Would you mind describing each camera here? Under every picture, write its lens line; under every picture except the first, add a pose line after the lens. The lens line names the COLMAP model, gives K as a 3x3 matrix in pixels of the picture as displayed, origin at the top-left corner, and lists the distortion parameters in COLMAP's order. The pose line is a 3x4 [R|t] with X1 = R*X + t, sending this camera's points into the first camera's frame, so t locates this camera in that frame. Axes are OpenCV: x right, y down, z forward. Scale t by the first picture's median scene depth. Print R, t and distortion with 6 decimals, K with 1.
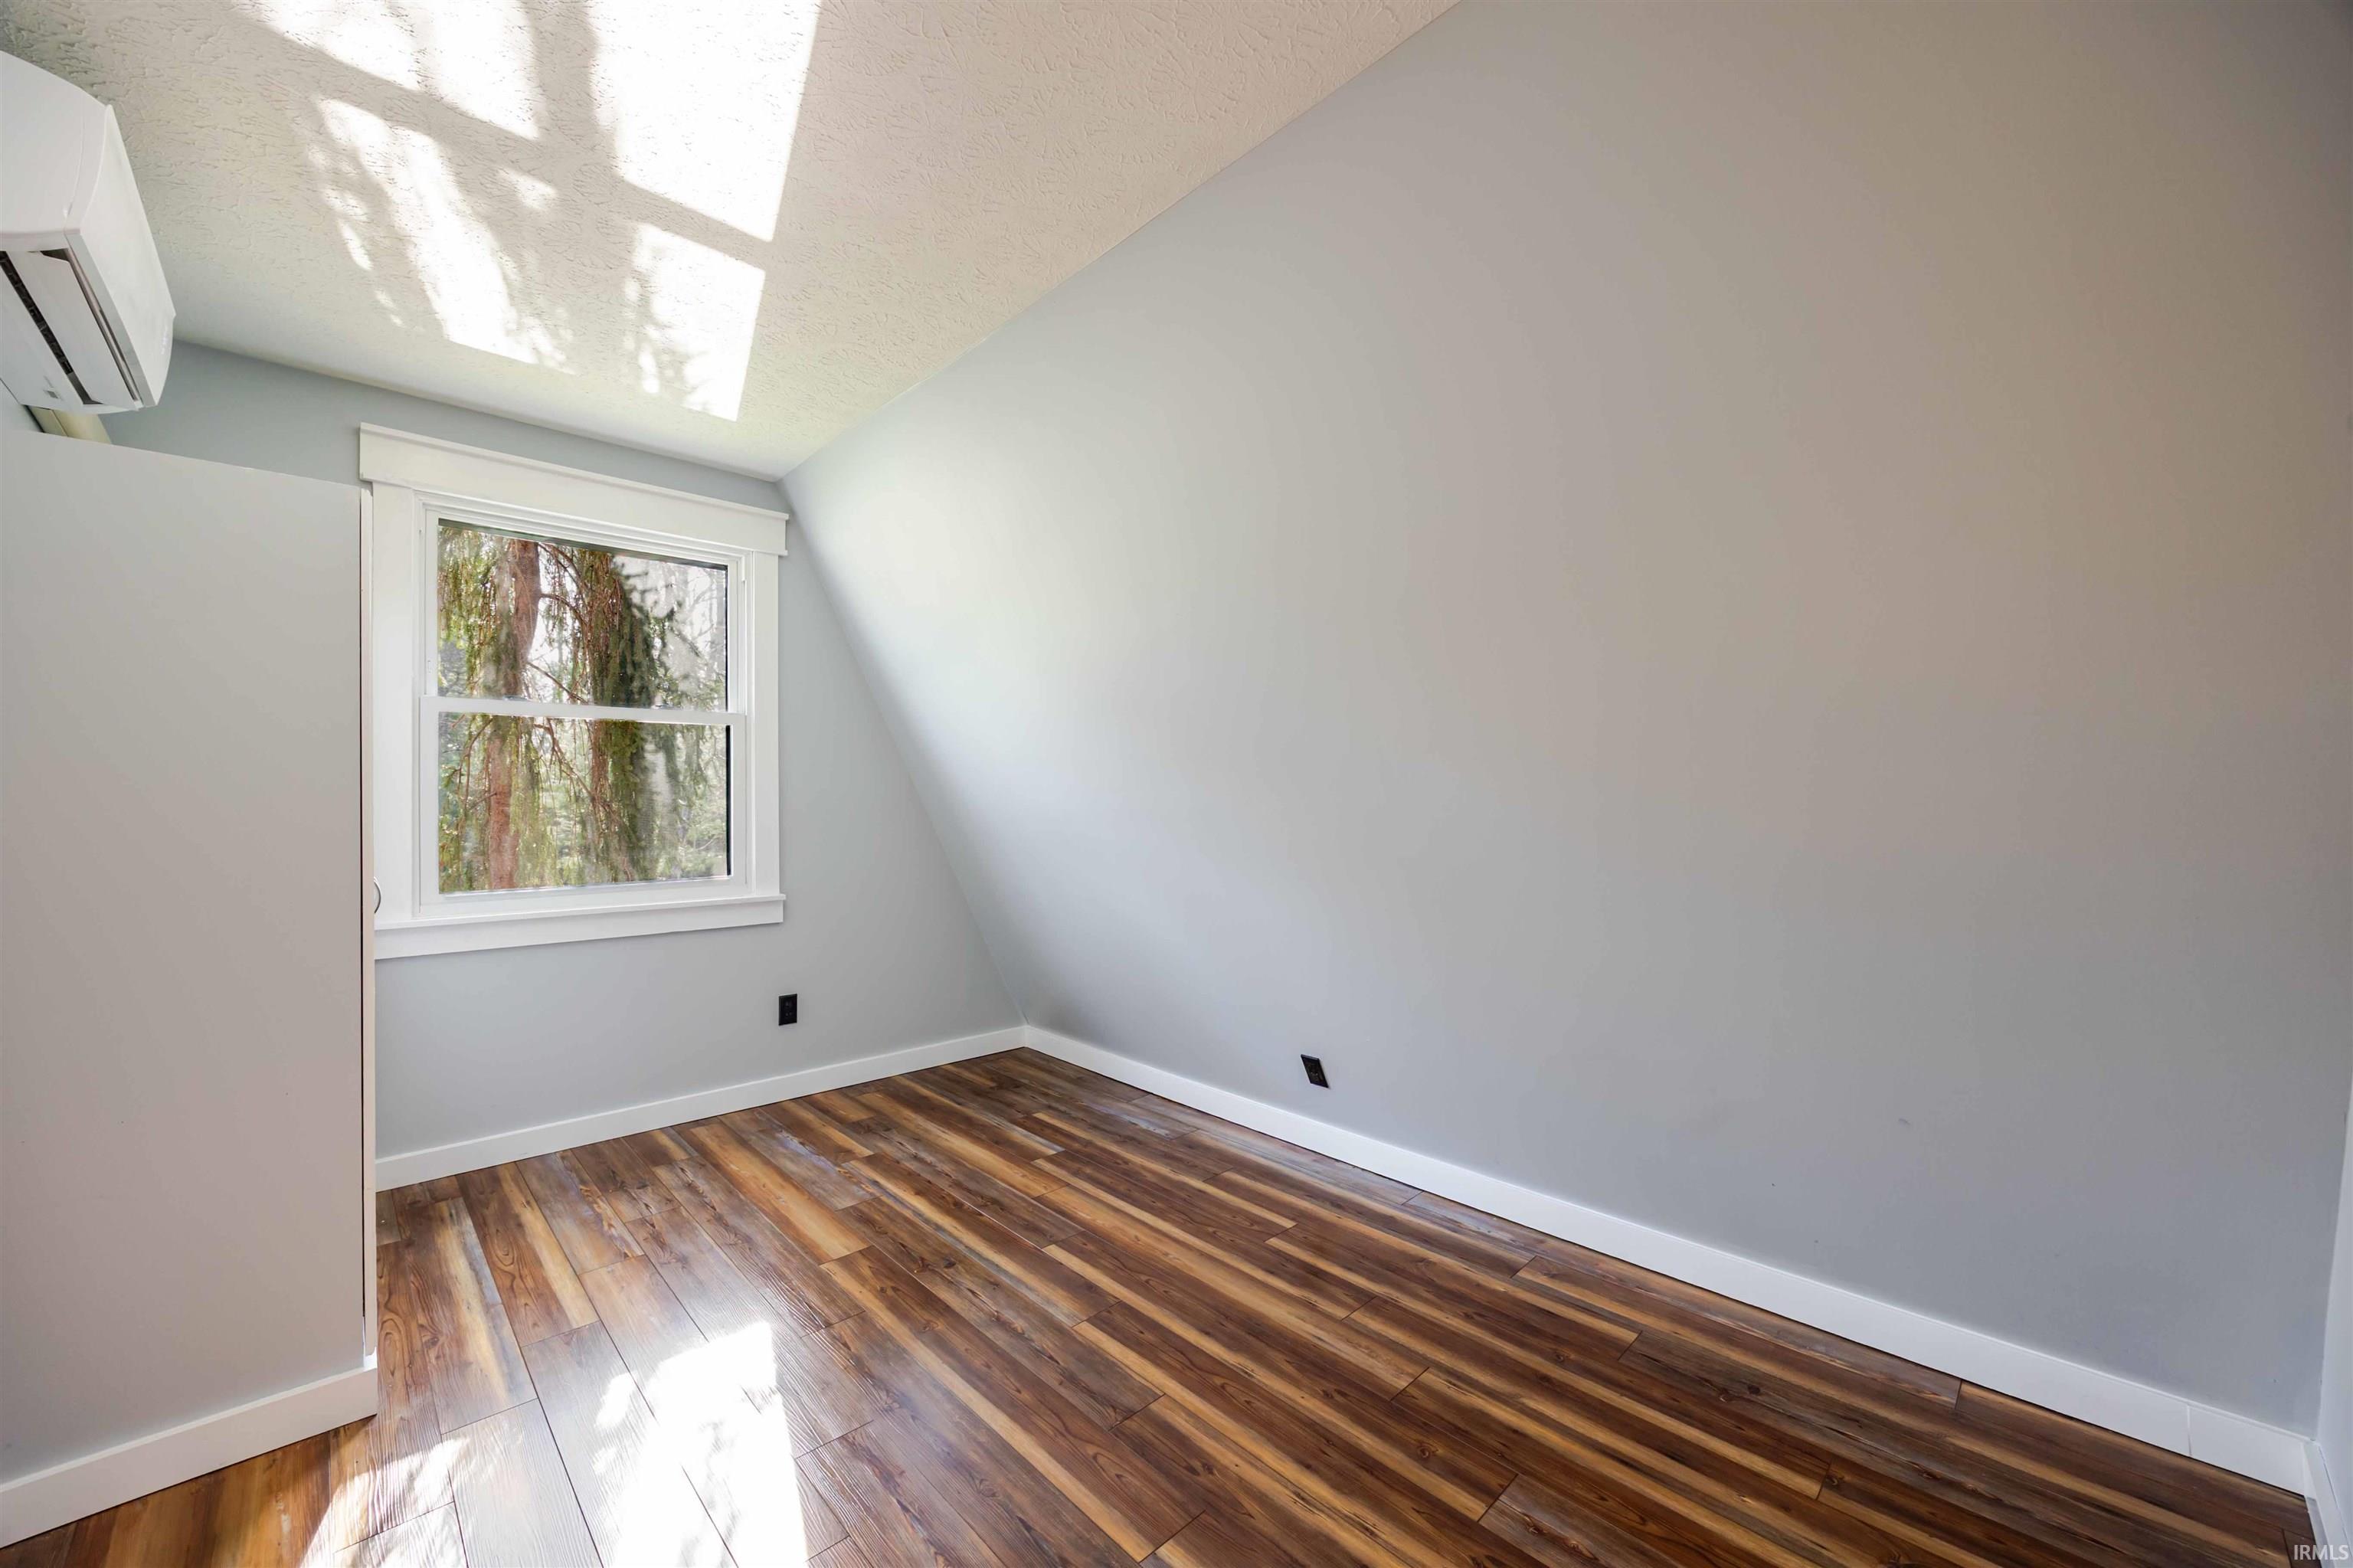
lens RADIAL K [[891.9, 0, 1176.5], [0, 891.9, 784.0], [0, 0, 1]] dist [-0.000538, -0.000086]
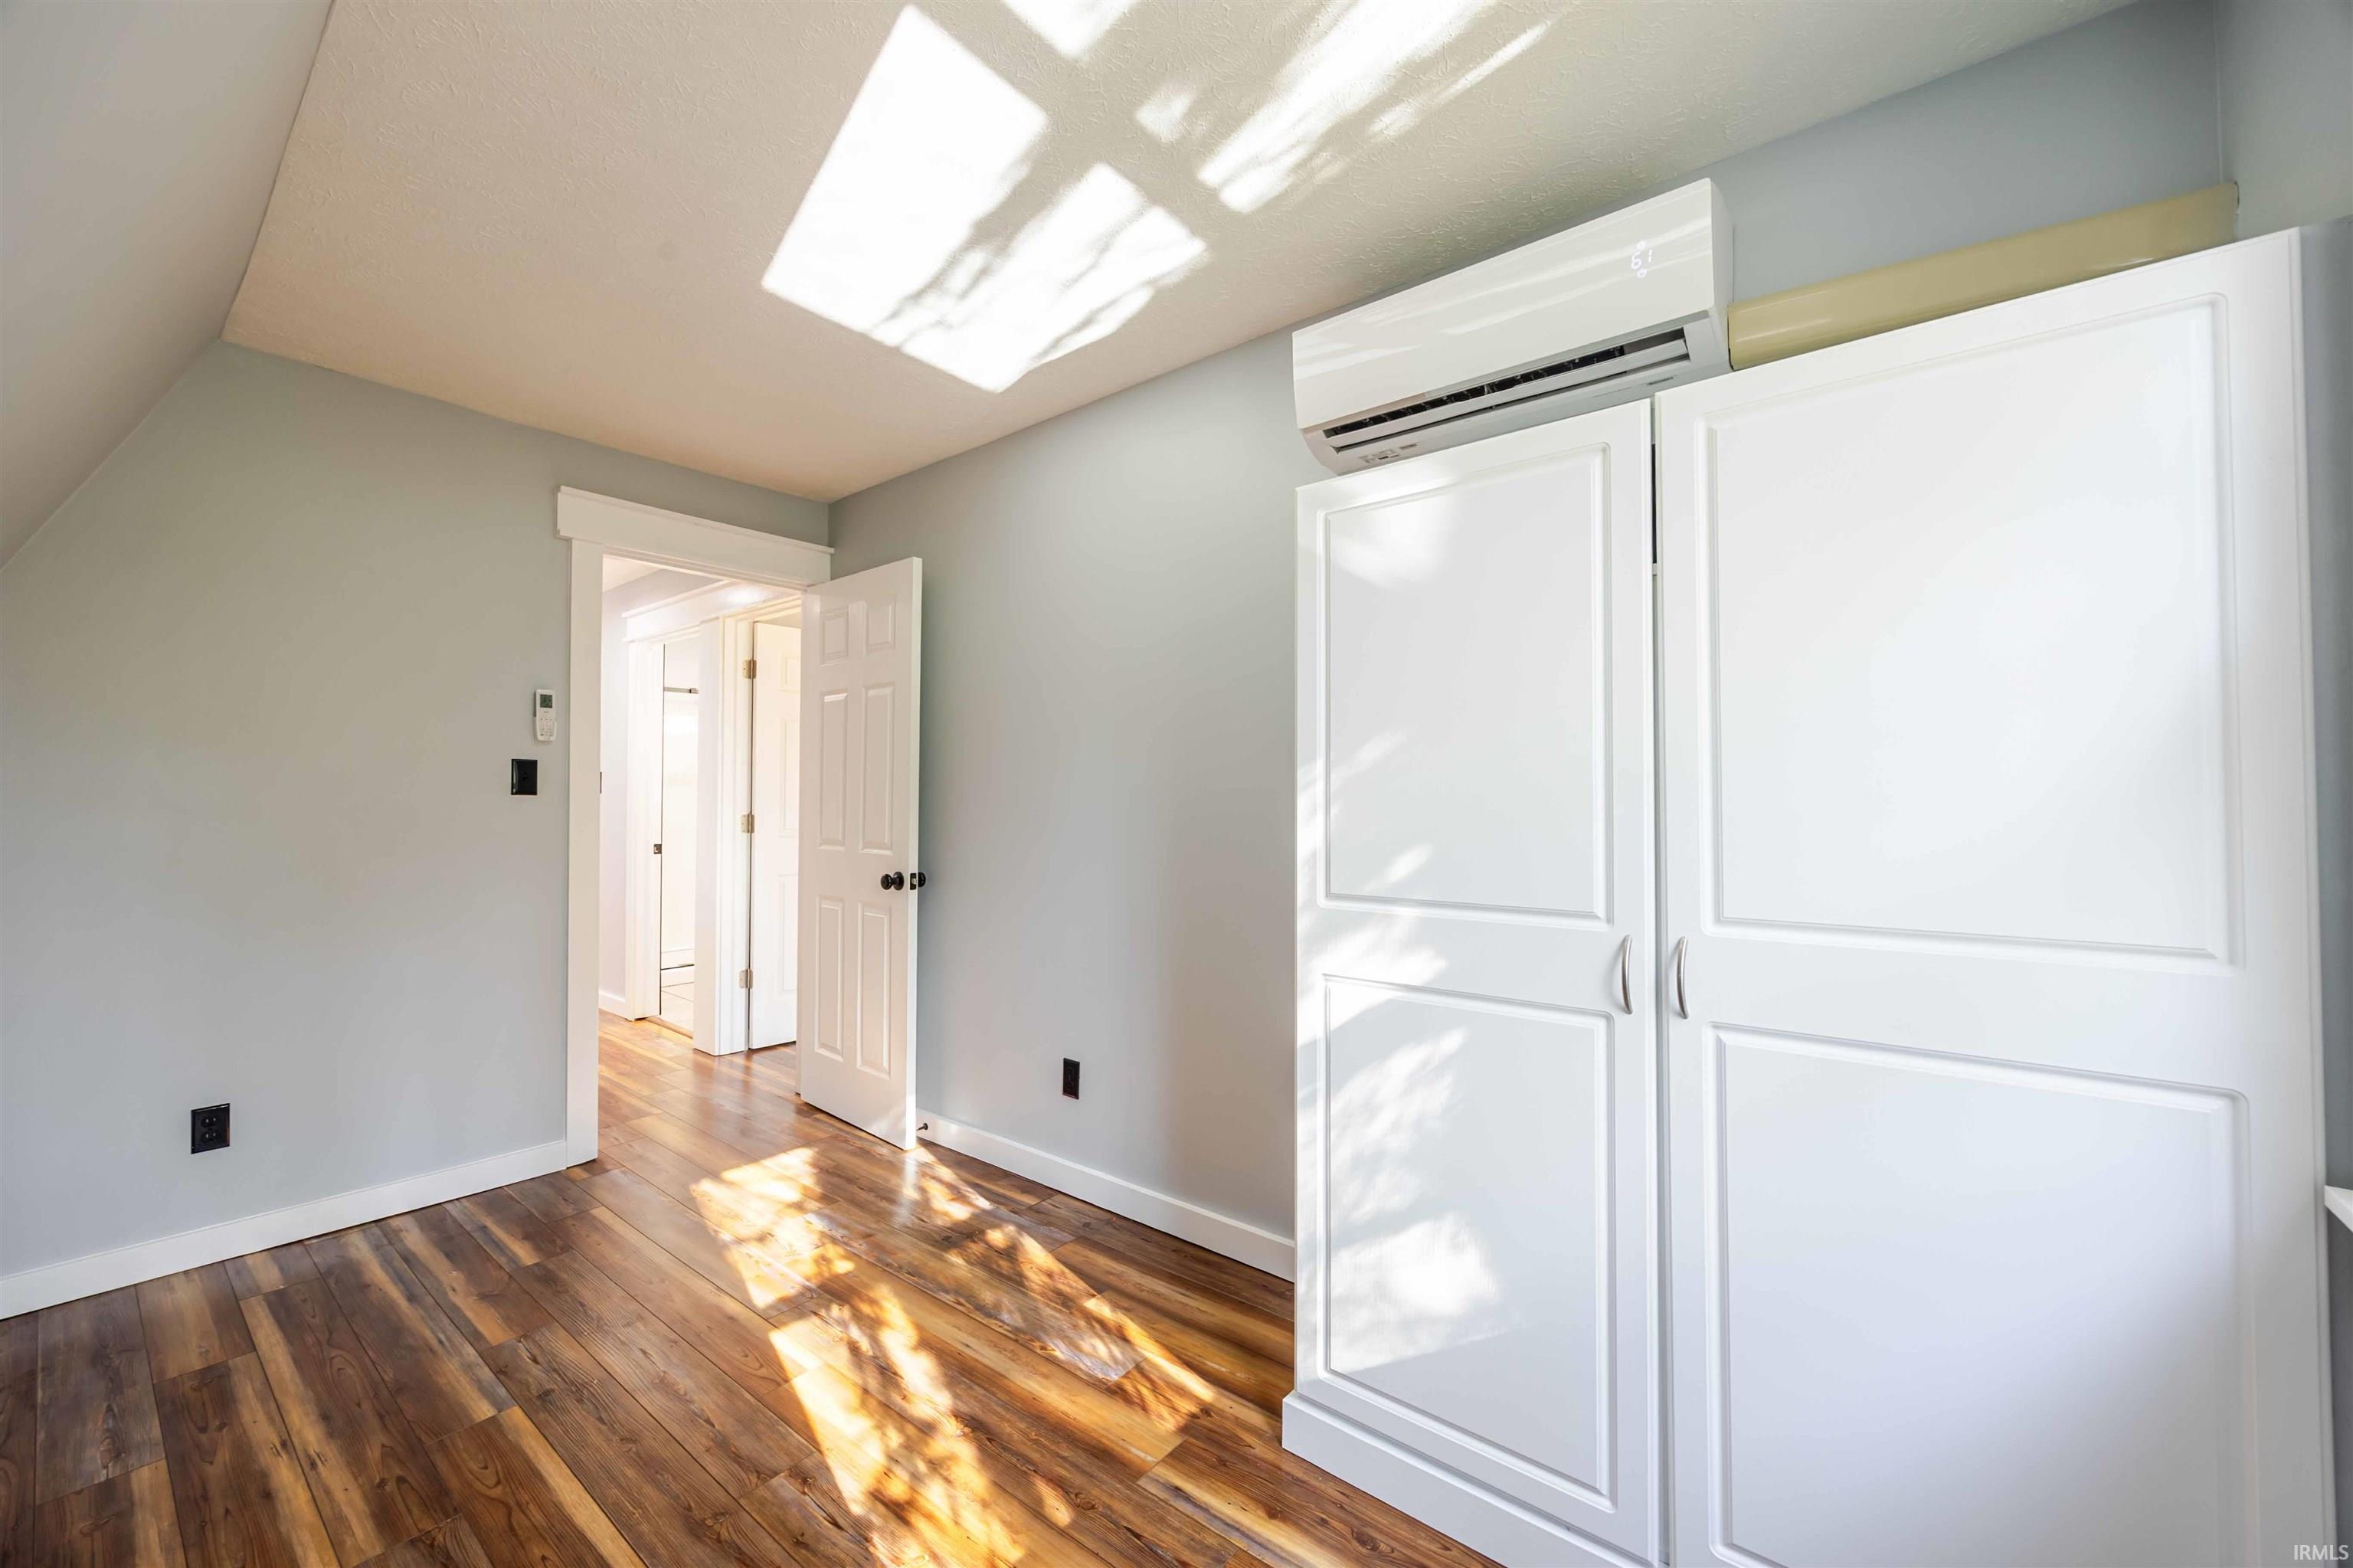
lens RADIAL K [[891.9, 0, 1176.5], [0, 891.9, 784.0], [0, 0, 1]] dist [-0.000538, -0.000086]
pose [[-0.991093, 0.000764, -0.133169, -0.701227], [0.004878, 0.999521, -0.030570, 0.021378], [0.133082, -0.030947, -0.990622, 2.095072]]
